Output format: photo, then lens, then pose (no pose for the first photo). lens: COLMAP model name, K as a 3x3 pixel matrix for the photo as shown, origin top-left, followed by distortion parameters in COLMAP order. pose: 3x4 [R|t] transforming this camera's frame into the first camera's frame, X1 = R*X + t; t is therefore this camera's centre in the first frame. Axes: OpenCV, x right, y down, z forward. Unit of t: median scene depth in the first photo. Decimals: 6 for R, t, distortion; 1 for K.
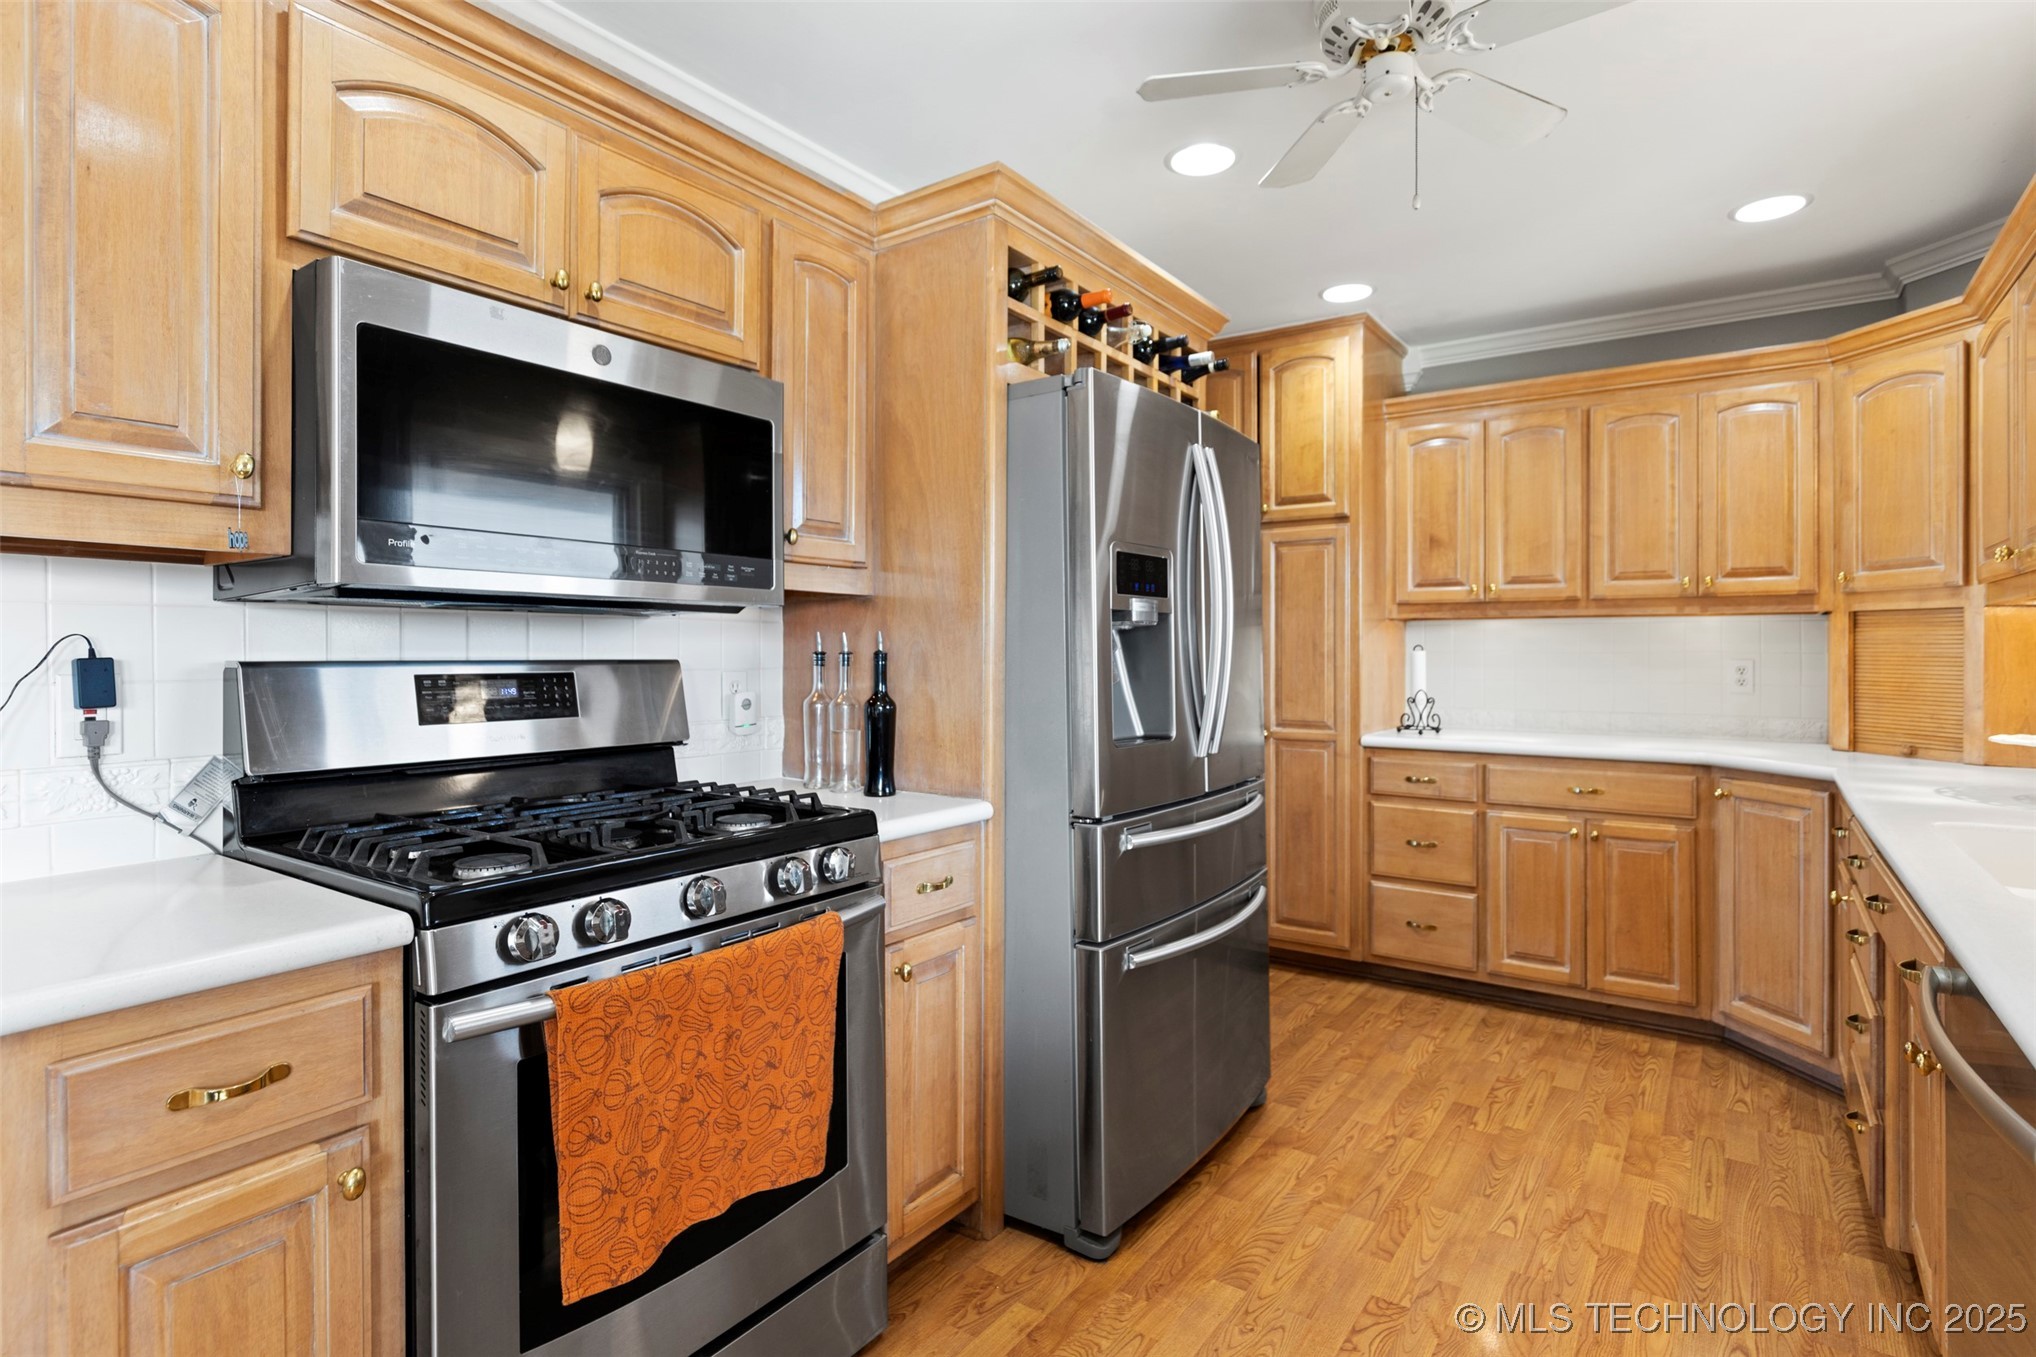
lens RADIAL K [[1026.7, 0, 1019.2], [0, 1026.7, 652.3], [0, 0, 1]] dist [0.004795, -0.002420]
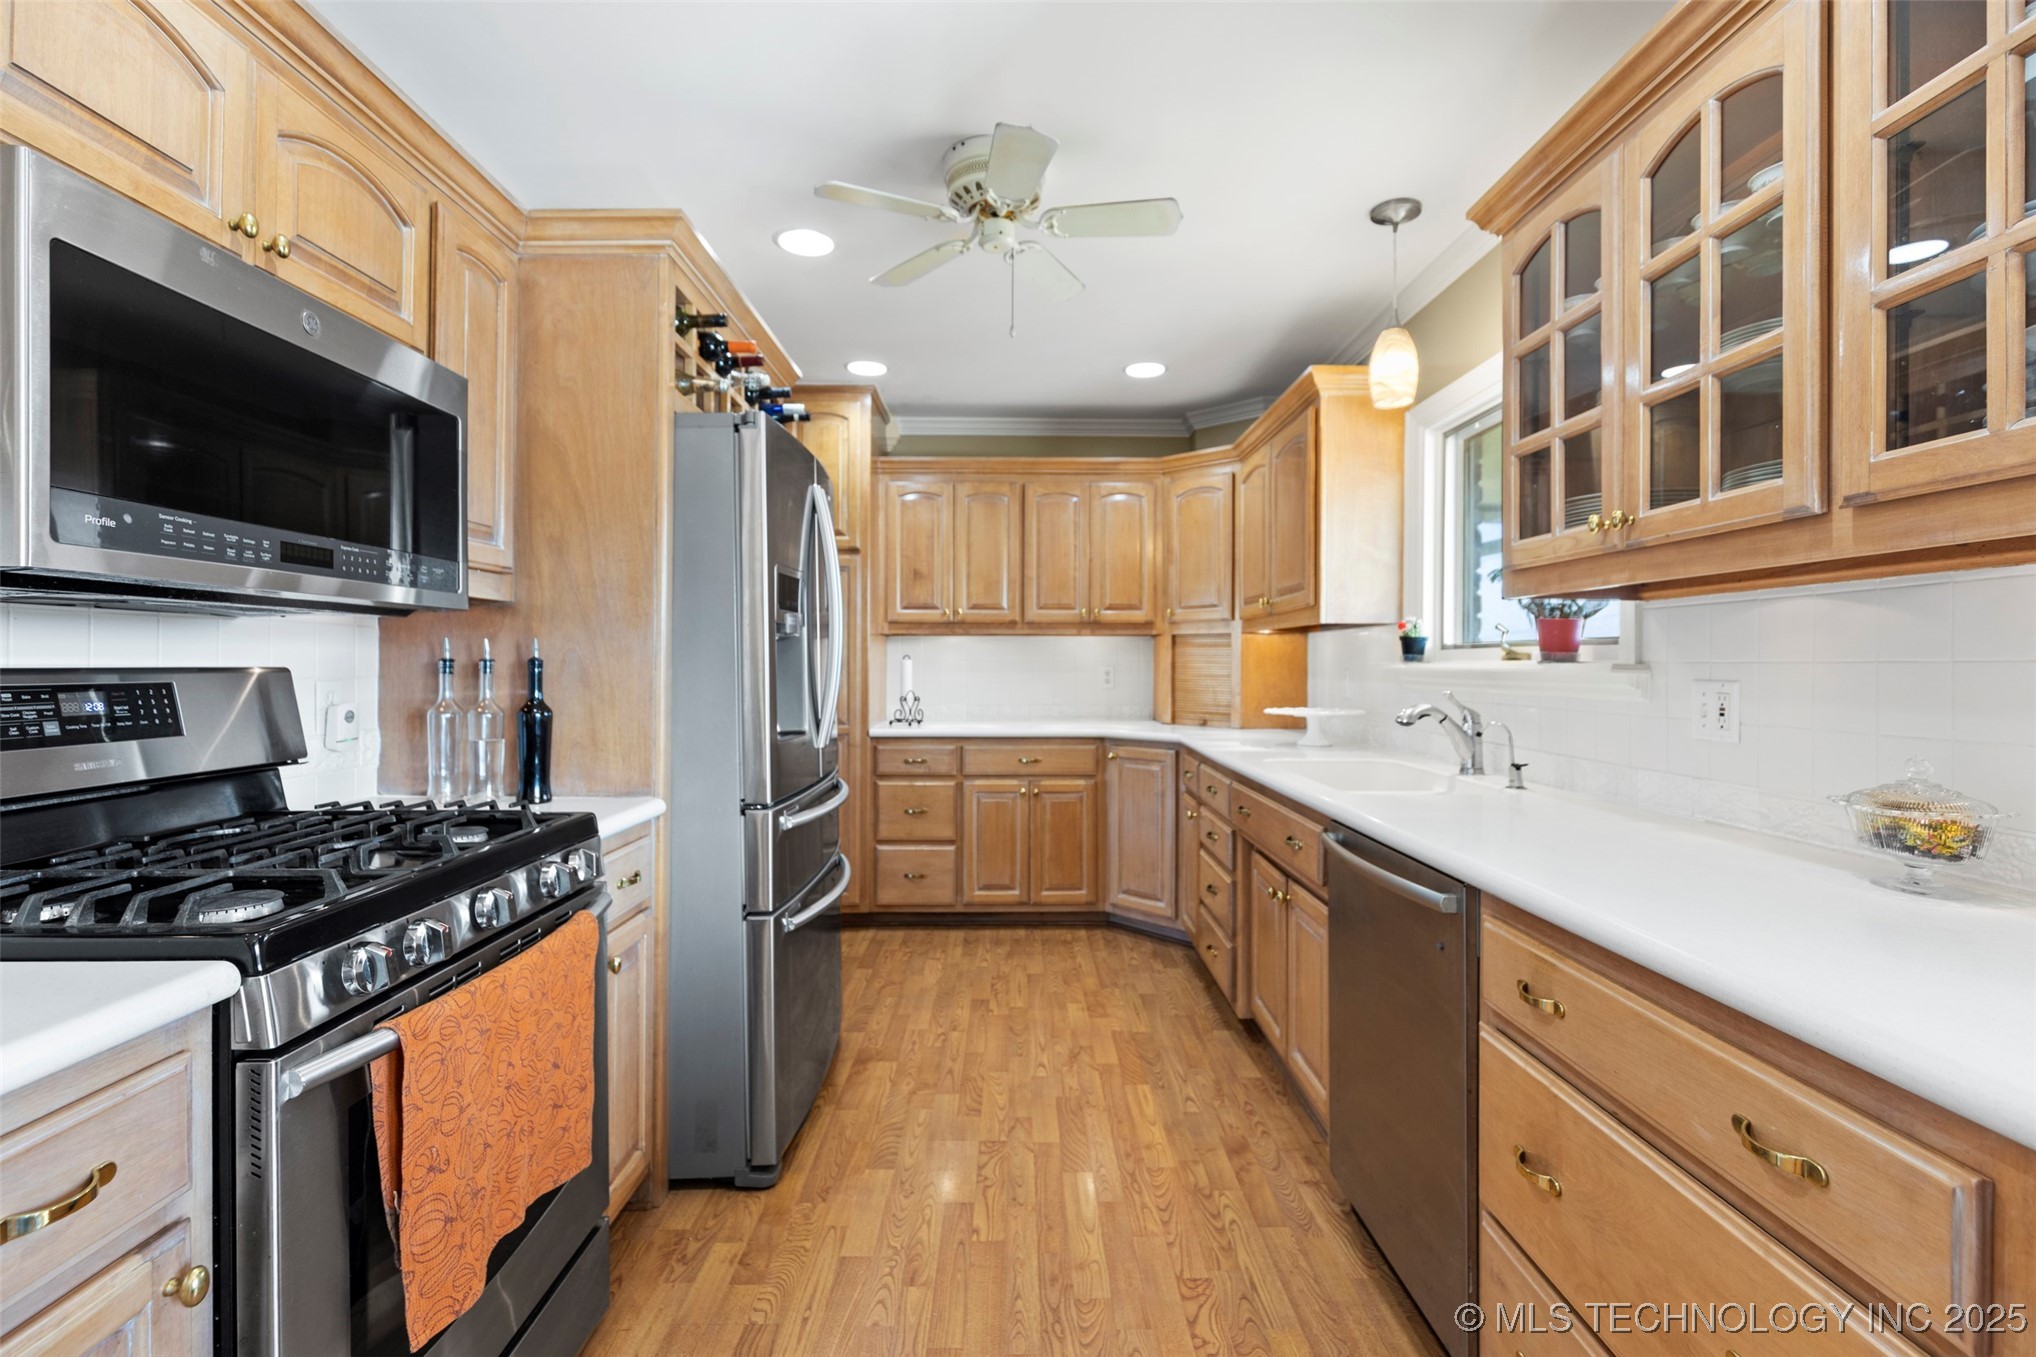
lens RADIAL K [[920.2, 0, 1021.4], [0, 920.2, 661.5], [0, 0, 1]] dist [0.006865, -0.001123]
pose [[0.814049, 0.000575, 0.580796, -0.271815], [-0.000292, 1.000000, -0.000581, 0.002505], [-0.580796, 0.000303, 0.814049, -0.005530]]
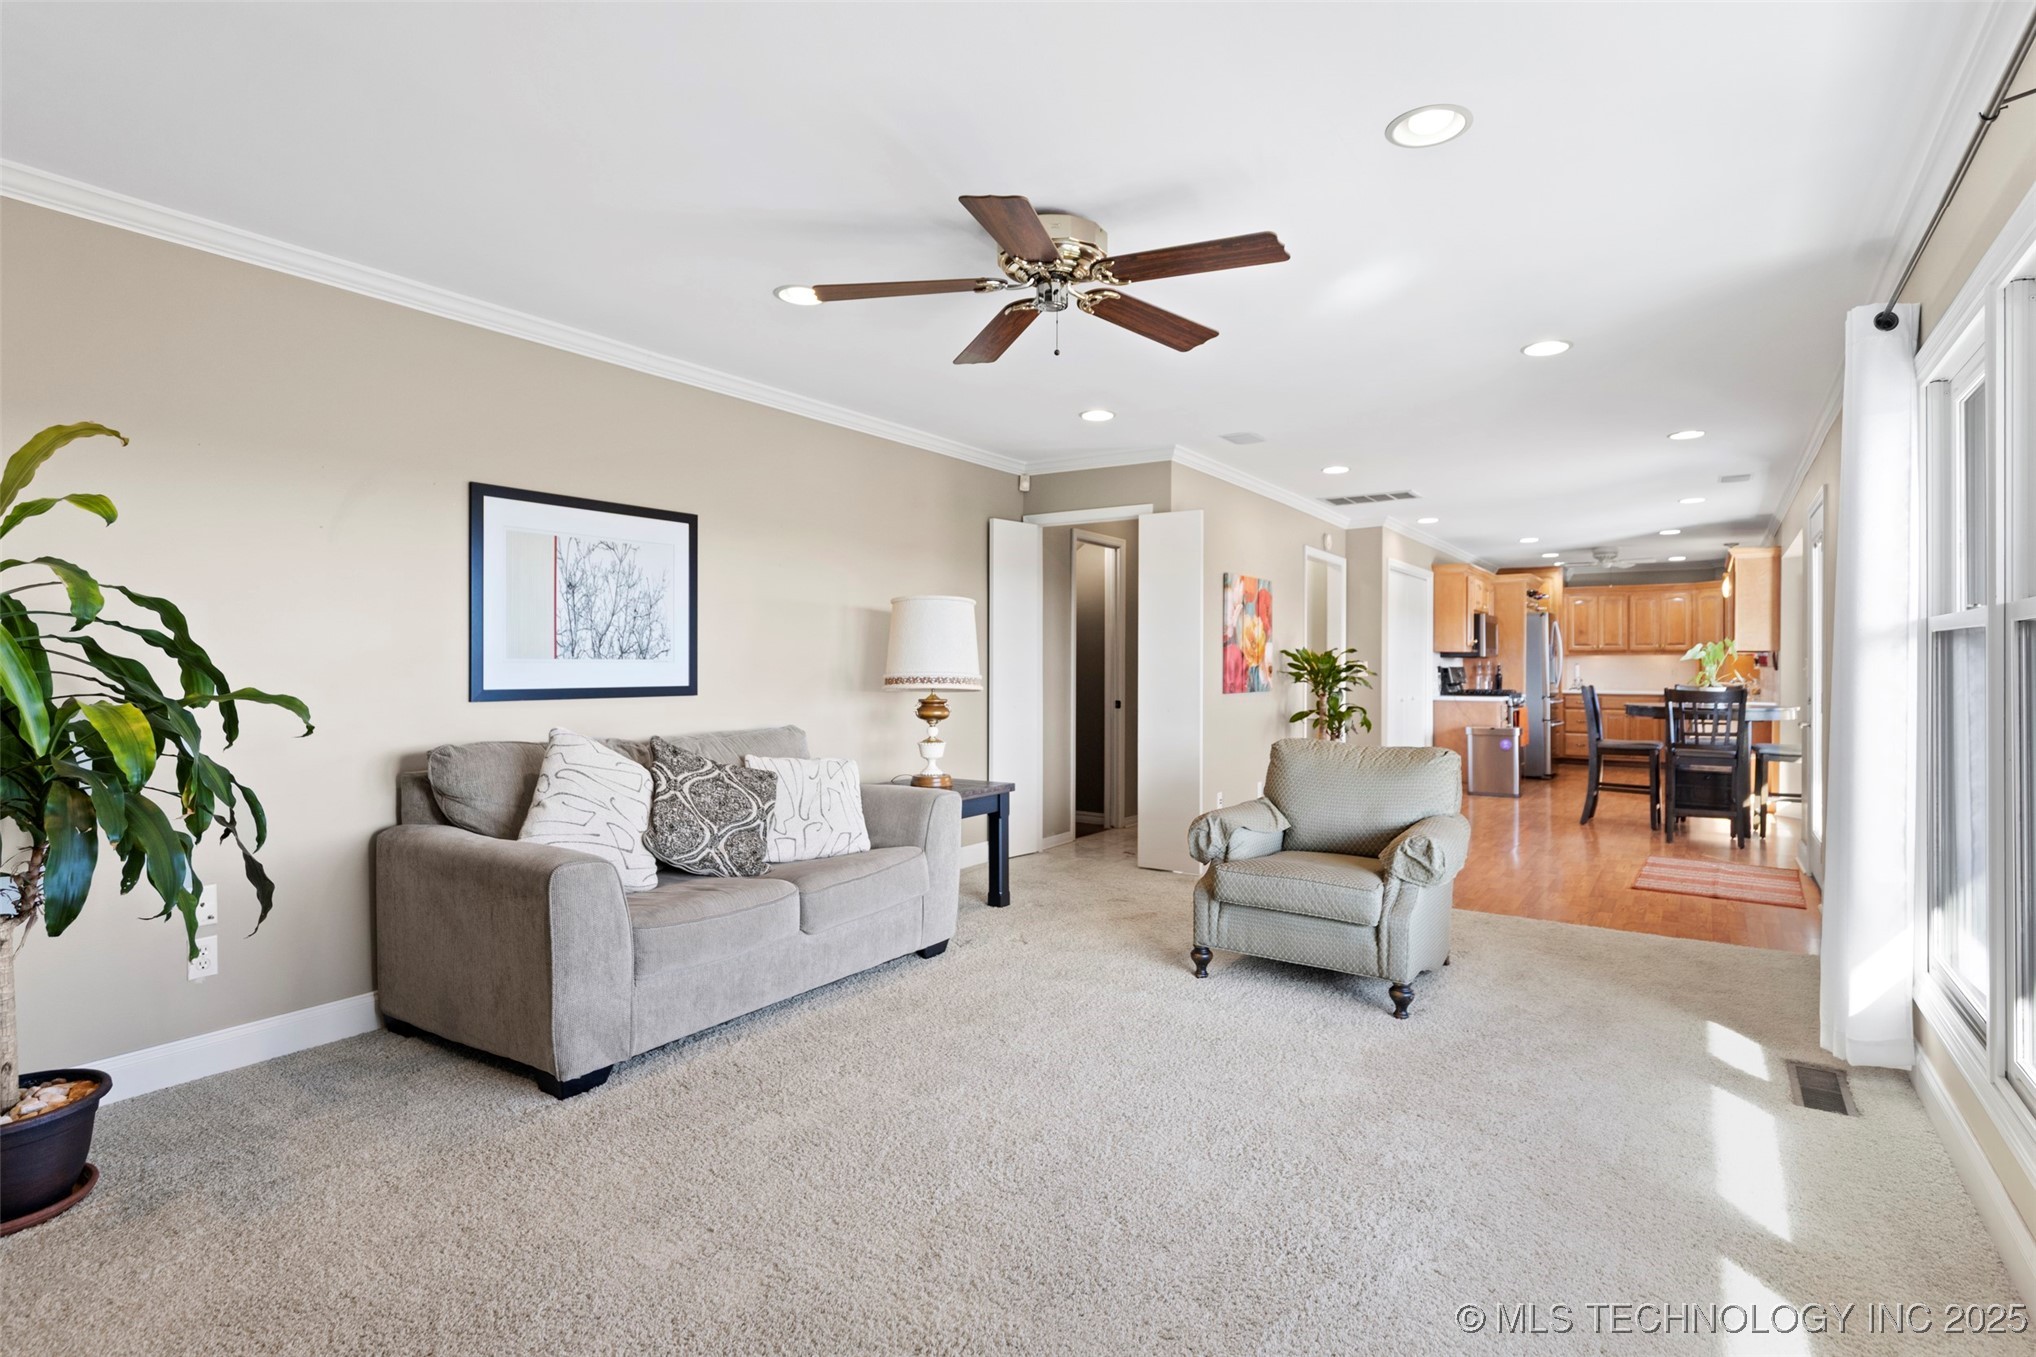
lens RADIAL K [[1026.7, 0, 1029.0], [0, 1026.7, 659.1], [0, 0, 1]] dist [0.004795, -0.002420]
pose [[0.999542, 0.001682, 0.030204, -2.583058], [-0.001511, 0.999983, -0.005682, 0.001035], [-0.030214, 0.005634, 0.999528, -3.945240]]
